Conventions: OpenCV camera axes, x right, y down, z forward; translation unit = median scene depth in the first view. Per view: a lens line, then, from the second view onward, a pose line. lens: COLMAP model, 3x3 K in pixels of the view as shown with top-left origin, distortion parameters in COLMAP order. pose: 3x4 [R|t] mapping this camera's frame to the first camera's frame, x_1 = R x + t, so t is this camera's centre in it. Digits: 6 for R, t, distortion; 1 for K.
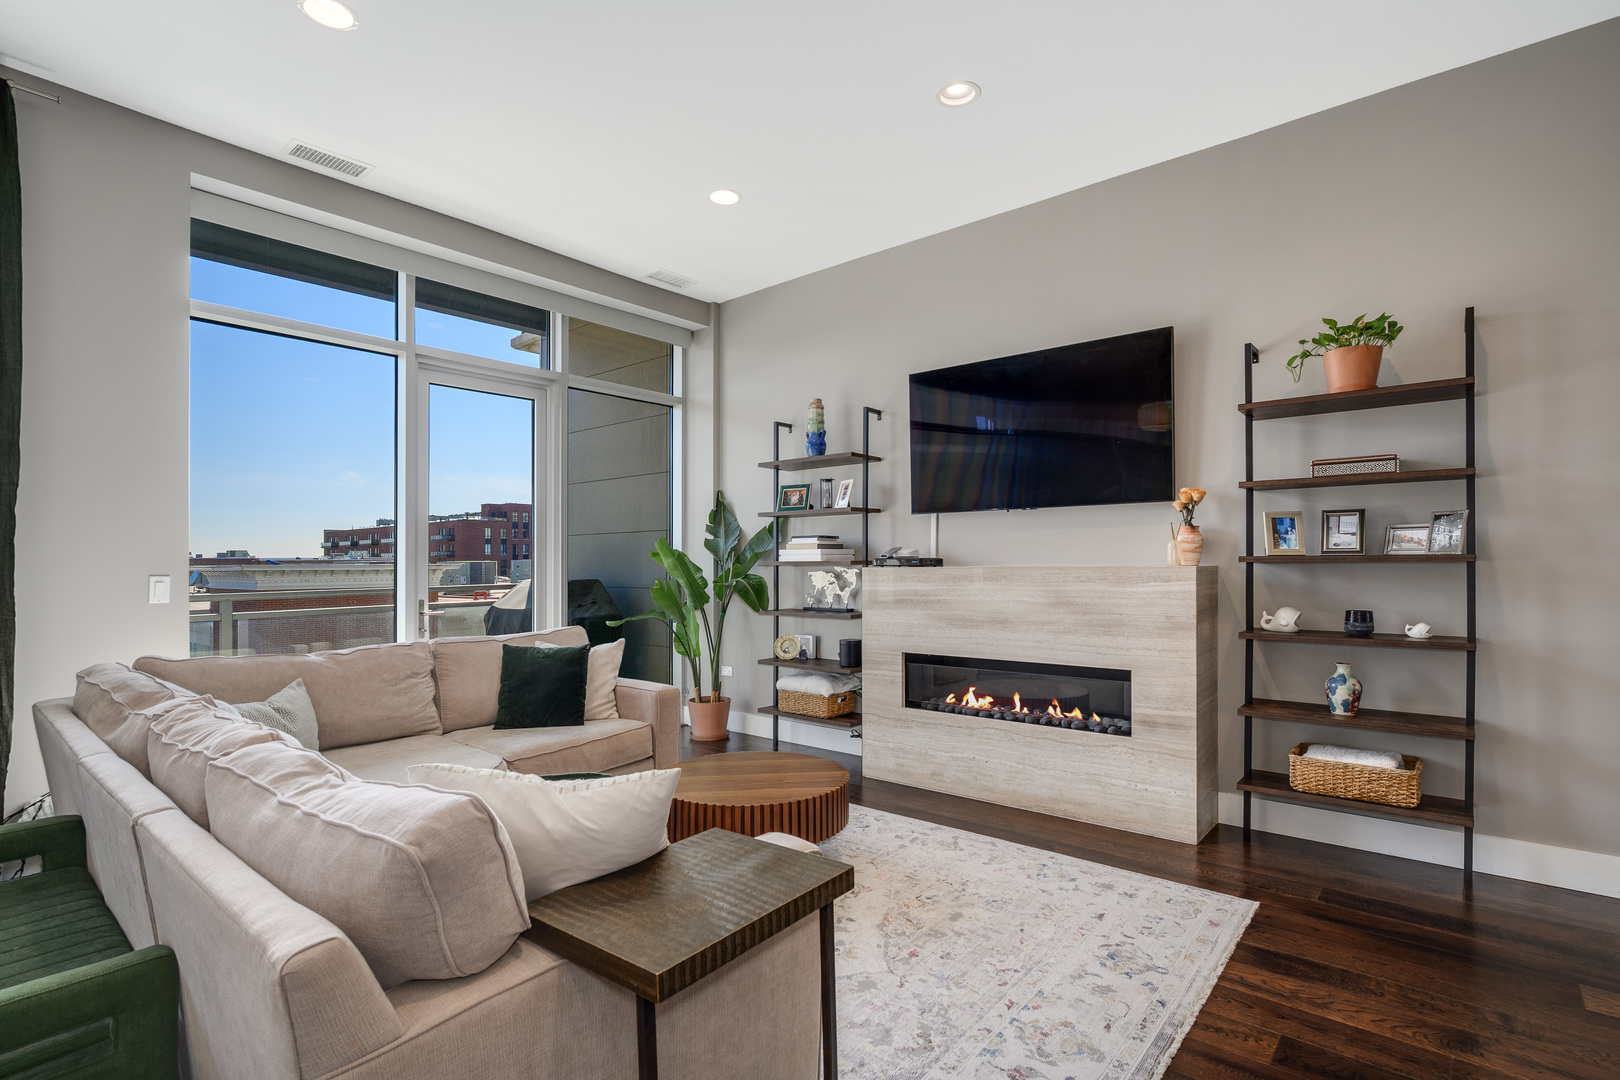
lens RADIAL K [[769.7, 0, 836.5], [0, 769.7, 560.8], [0, 0, 1]] dist [-0.001127, -0.000900]
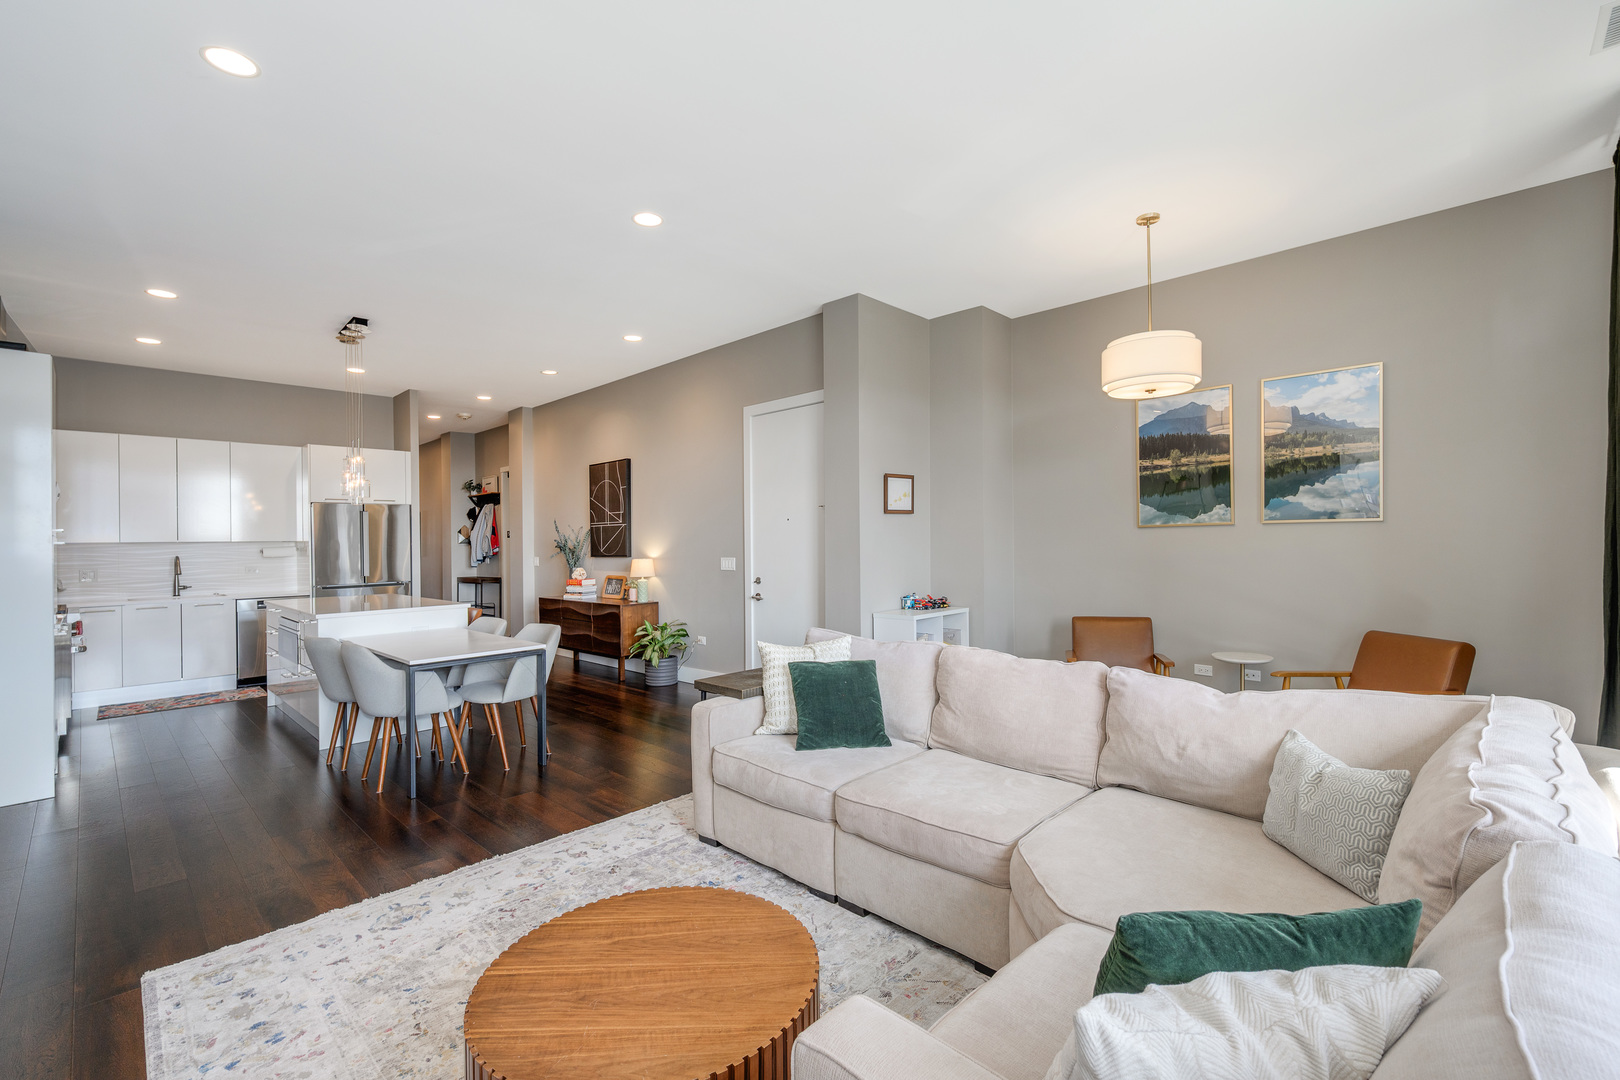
lens RADIAL K [[718.5, 0, 829.7], [0, 718.5, 535.5], [0, 0, 1]] dist [0.000907, -0.001220]
pose [[-0.997807, 0.031467, 0.058234, -0.223589], [0.031063, 0.999487, -0.007815, -0.027818], [-0.058450, -0.005989, -0.998272, 1.245581]]
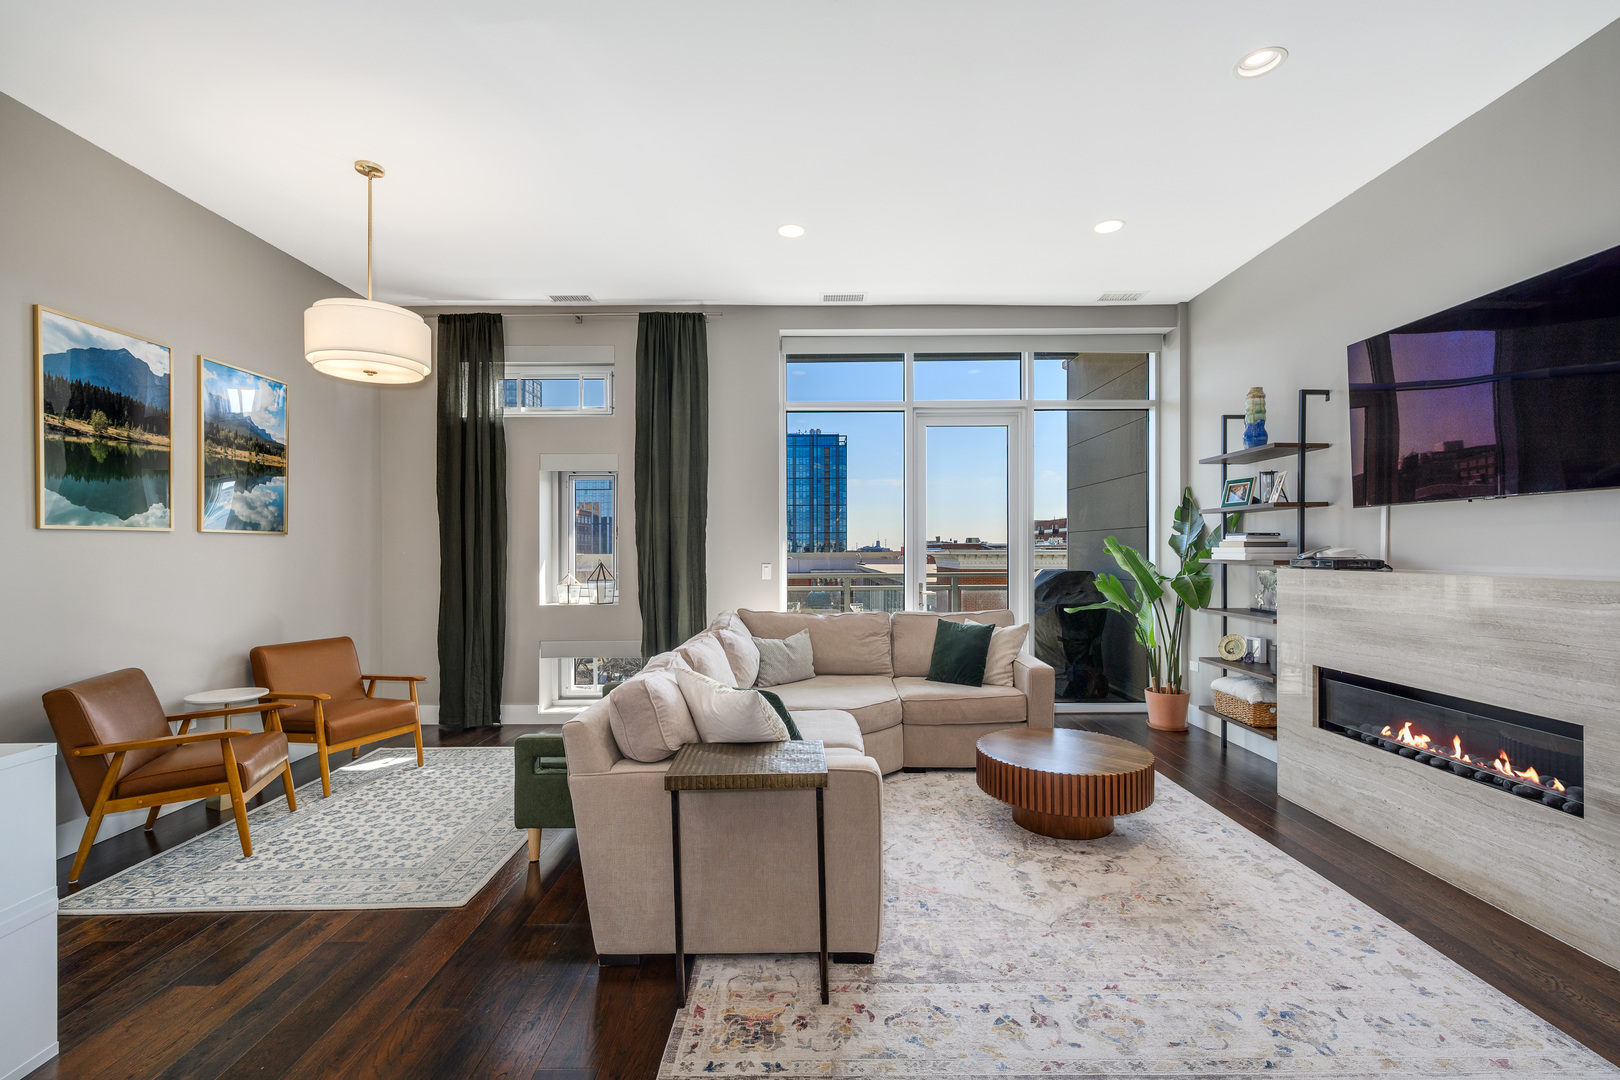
lens RADIAL K [[718.5, 0, 810.3], [0, 718.5, 552.6], [0, 0, 1]] dist [0.000907, -0.001220]
pose [[0.635241, 0.009591, -0.772254, 0.391607], [-0.002614, 0.999944, 0.010268, -0.020090], [0.772310, -0.004504, 0.635230, 0.024280]]
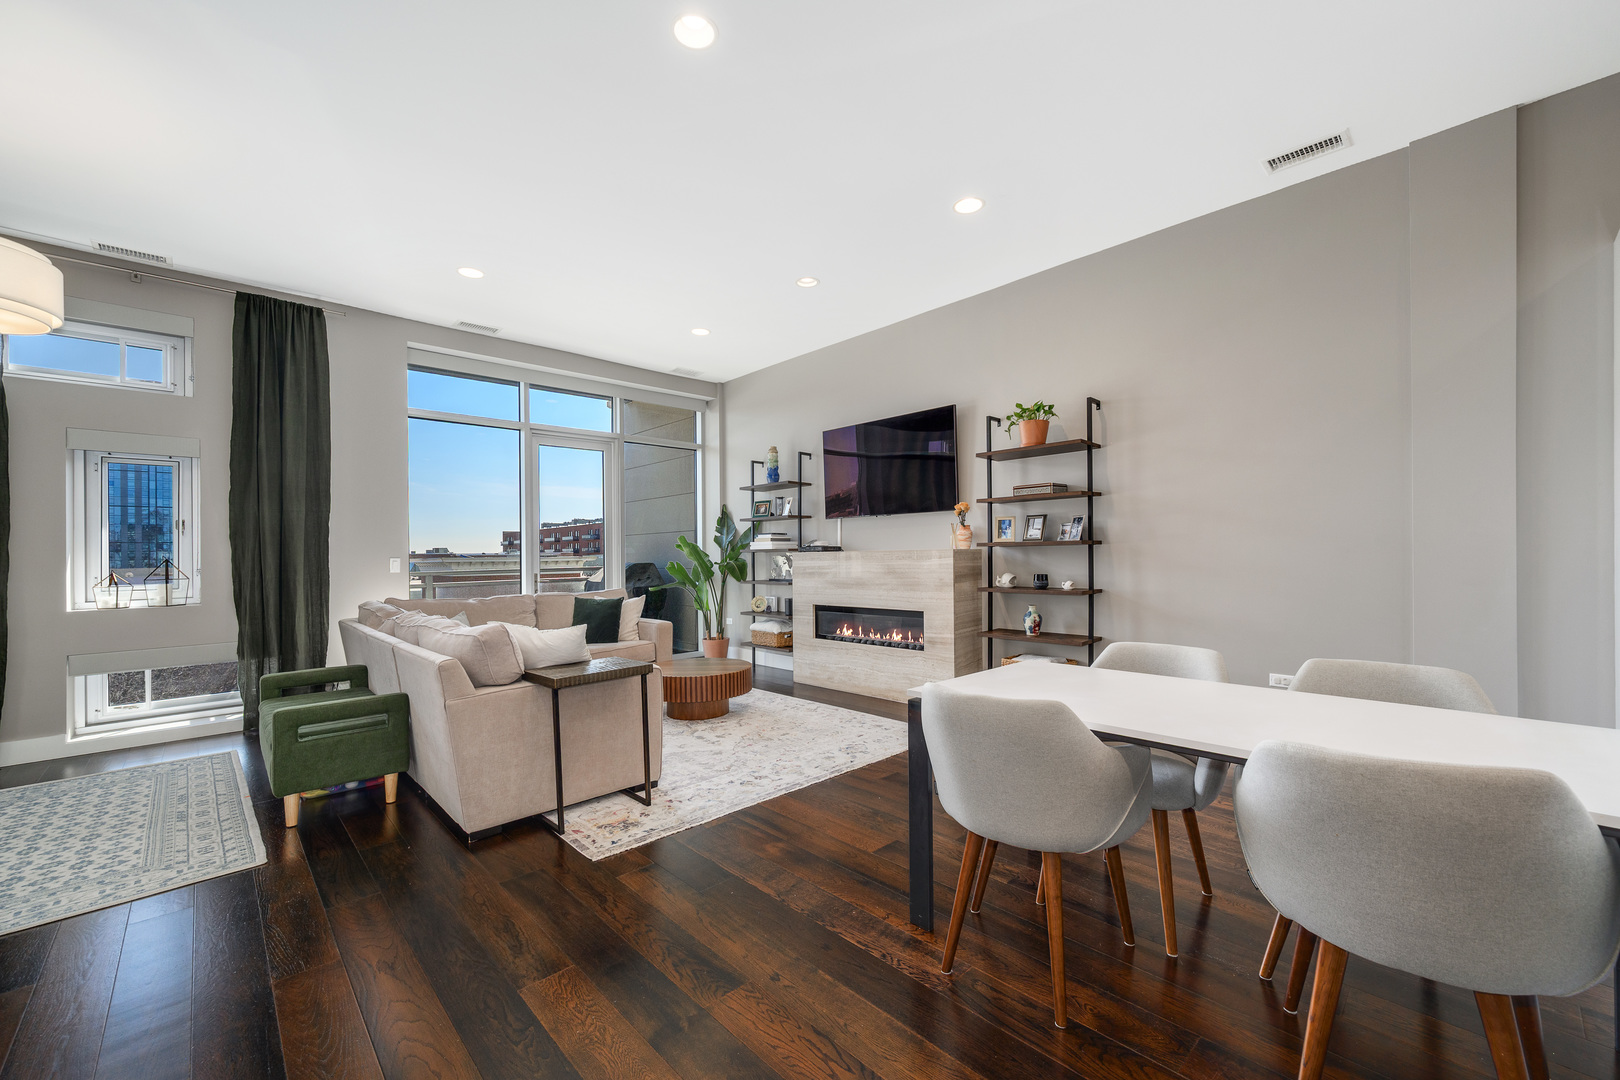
lens RADIAL K [[637.2, 0, 830.0], [0, 637.2, 556.6], [0, 0, 1]] dist [-0.001943, 0.000252]
pose [[0.993539, -0.005678, -0.113353, 0.301103], [0.006213, 0.999971, 0.004375, 0.013587], [0.113325, -0.005051, 0.993545, -0.364745]]
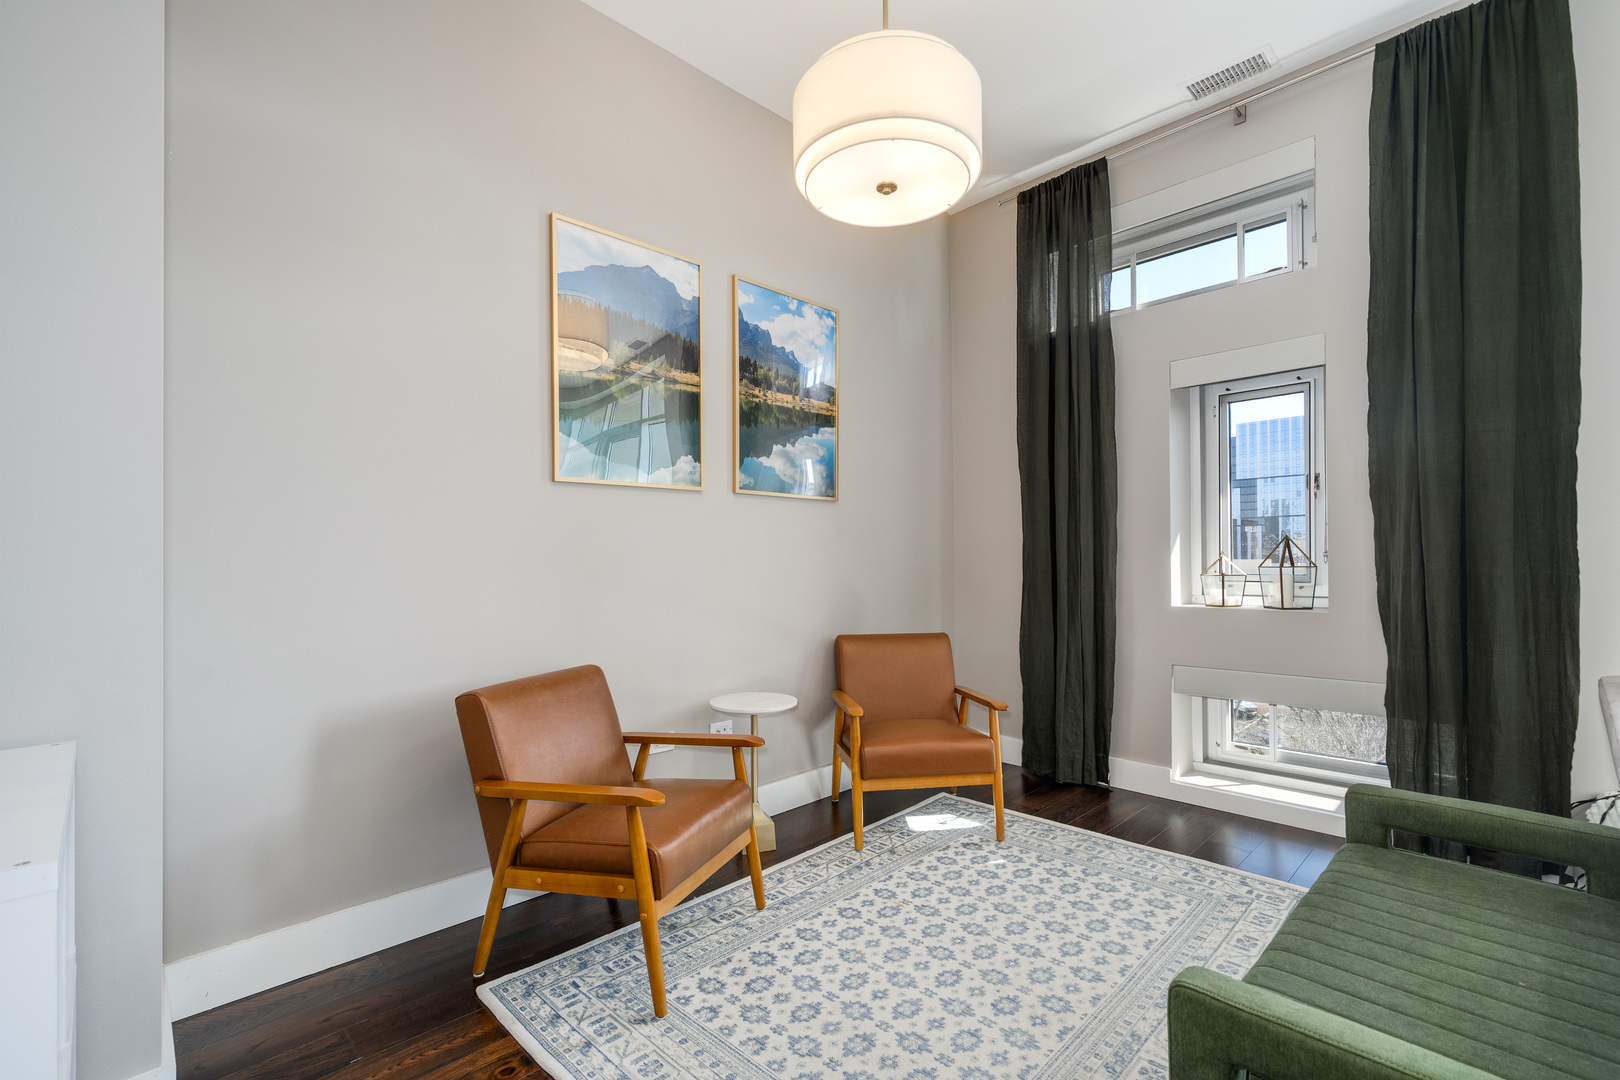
lens RADIAL K [[709.0, 0, 797.4], [0, 709.0, 550.4], [0, 0, 1]] dist [0.002041, -0.001875]
pose [[-0.123579, -0.001913, -0.992333, -0.123011], [0.009392, 0.999951, -0.003098, 0.029344], [0.992290, -0.009703, -0.123555, 0.165974]]
